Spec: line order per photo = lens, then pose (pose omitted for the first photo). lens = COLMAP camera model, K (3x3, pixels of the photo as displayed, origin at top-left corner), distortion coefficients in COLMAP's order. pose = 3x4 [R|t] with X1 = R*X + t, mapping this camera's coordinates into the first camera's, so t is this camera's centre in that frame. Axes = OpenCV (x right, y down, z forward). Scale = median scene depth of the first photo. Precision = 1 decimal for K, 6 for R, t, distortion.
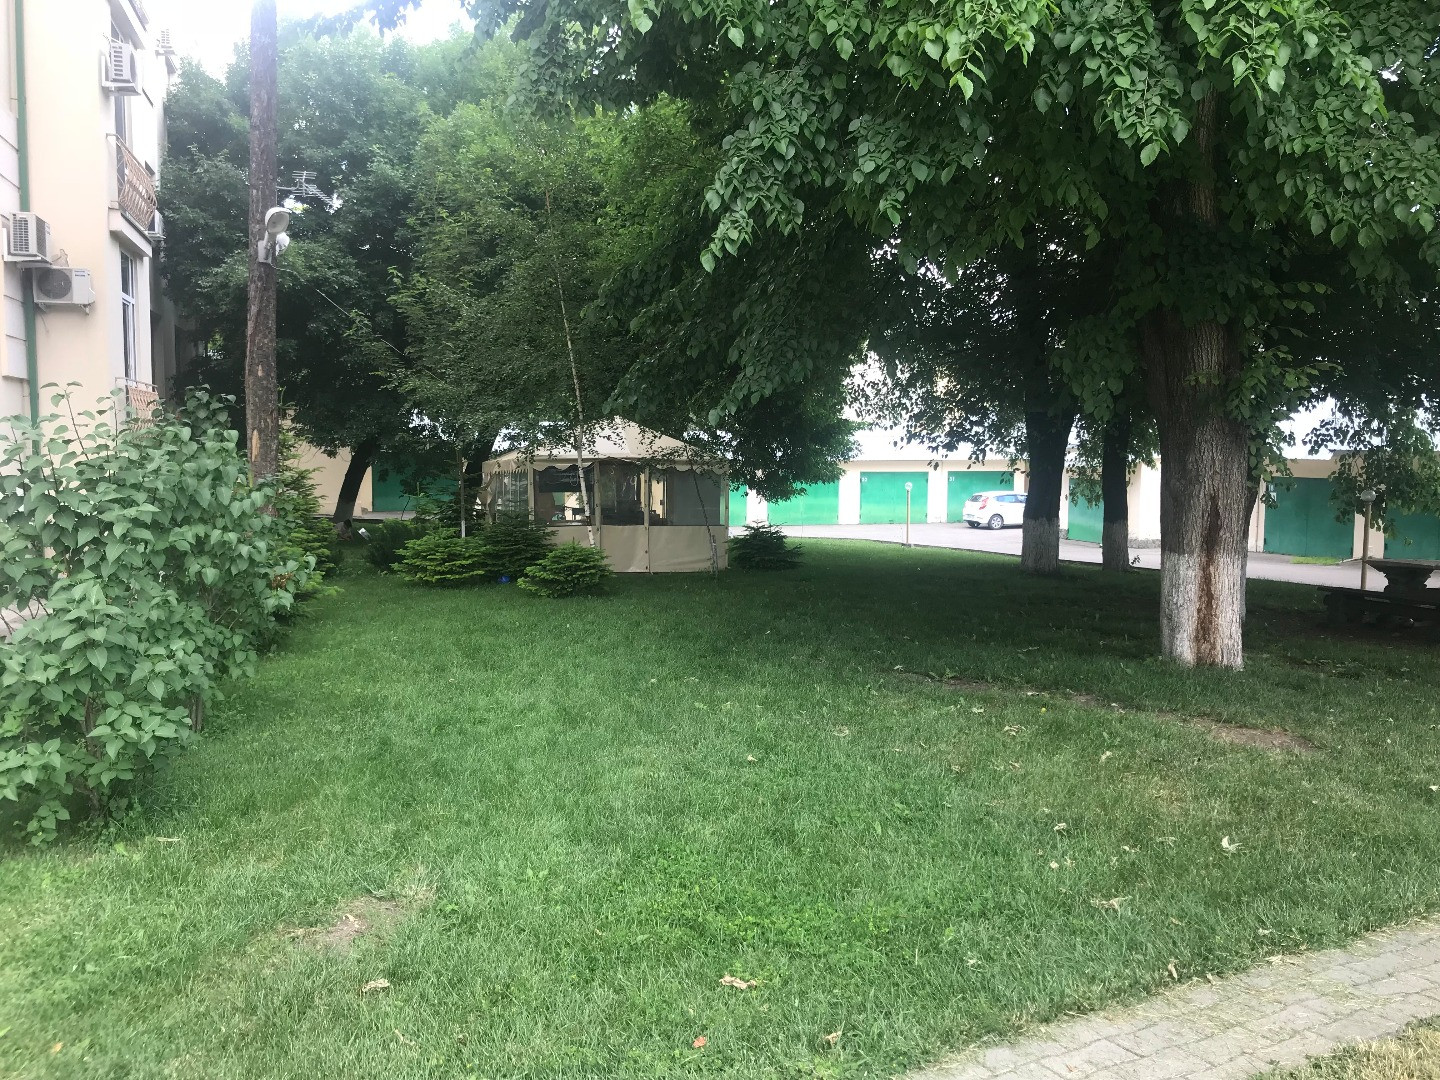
lens RADIAL K [[1191.4, 0, 718.5], [0, 1191.4, 526.6], [0, 0, 1]] dist [0.047895, 0.010317]
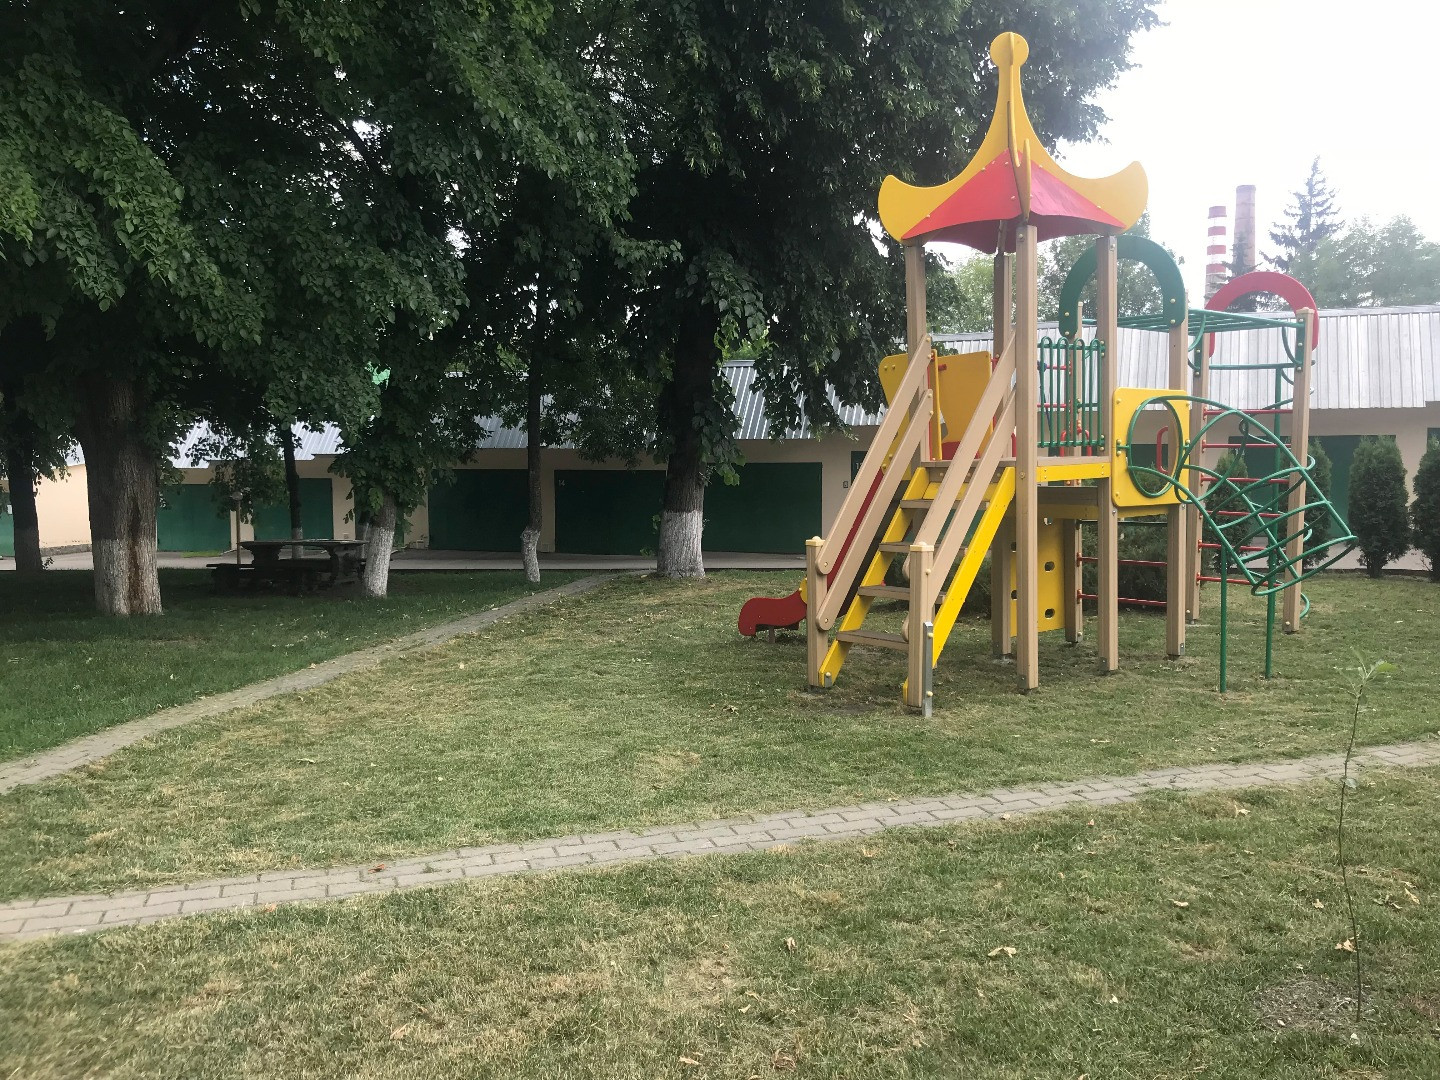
lens RADIAL K [[1191.4, 0, 716.7], [0, 1191.4, 524.8], [0, 0, 1]] dist [0.047895, 0.010317]
pose [[0.643767, -0.050252, 0.763570, -0.247989], [0.054593, 0.998315, 0.019673, 0.016604], [-0.763272, 0.029021, 0.645426, -0.472209]]
